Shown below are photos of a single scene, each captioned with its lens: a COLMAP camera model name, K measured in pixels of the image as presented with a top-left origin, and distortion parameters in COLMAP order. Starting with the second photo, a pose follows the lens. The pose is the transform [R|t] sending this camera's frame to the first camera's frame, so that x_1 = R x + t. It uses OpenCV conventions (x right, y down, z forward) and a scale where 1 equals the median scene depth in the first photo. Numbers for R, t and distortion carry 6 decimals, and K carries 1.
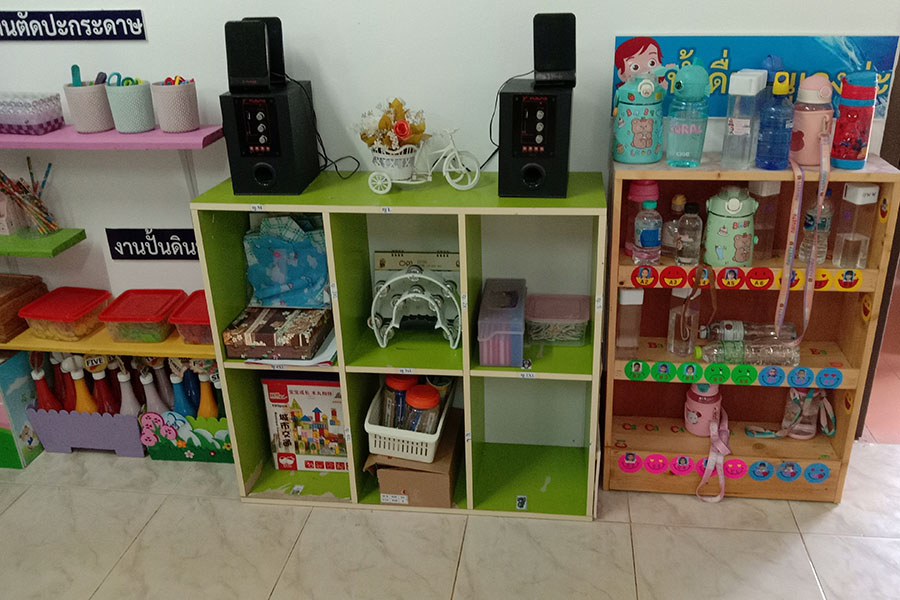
lens RADIAL K [[715.6, 0, 435.9], [0, 715.6, 297.9], [0, 0, 1]] dist [0.053885, -0.145243]
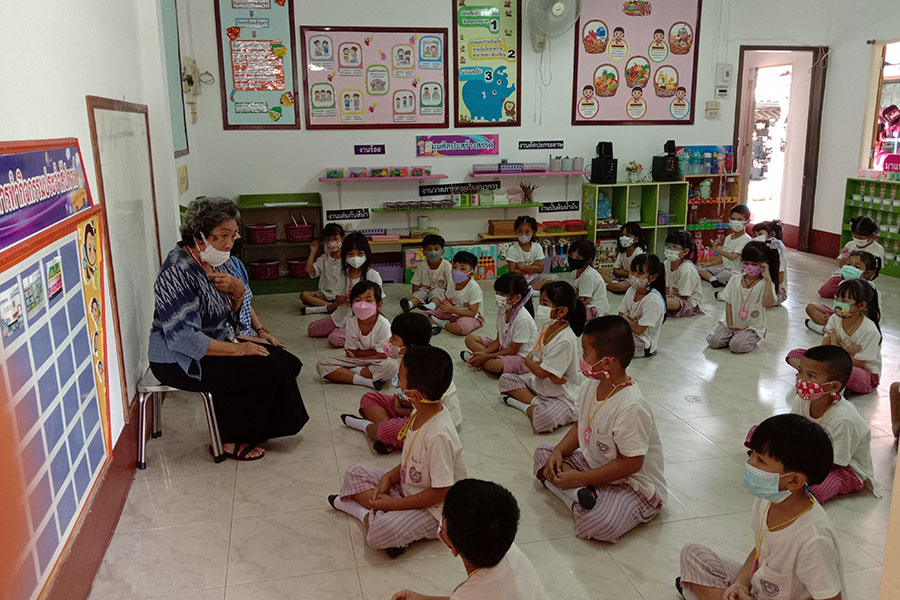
lens RADIAL K [[715.6, 0, 435.9], [0, 715.6, 297.9], [0, 0, 1]] dist [0.053885, -0.145243]
pose [[0.944516, -0.073008, 0.320249, -2.483579], [0.126219, 0.980799, -0.148666, 0.956056], [-0.303246, 0.180839, 0.935596, -2.353303]]
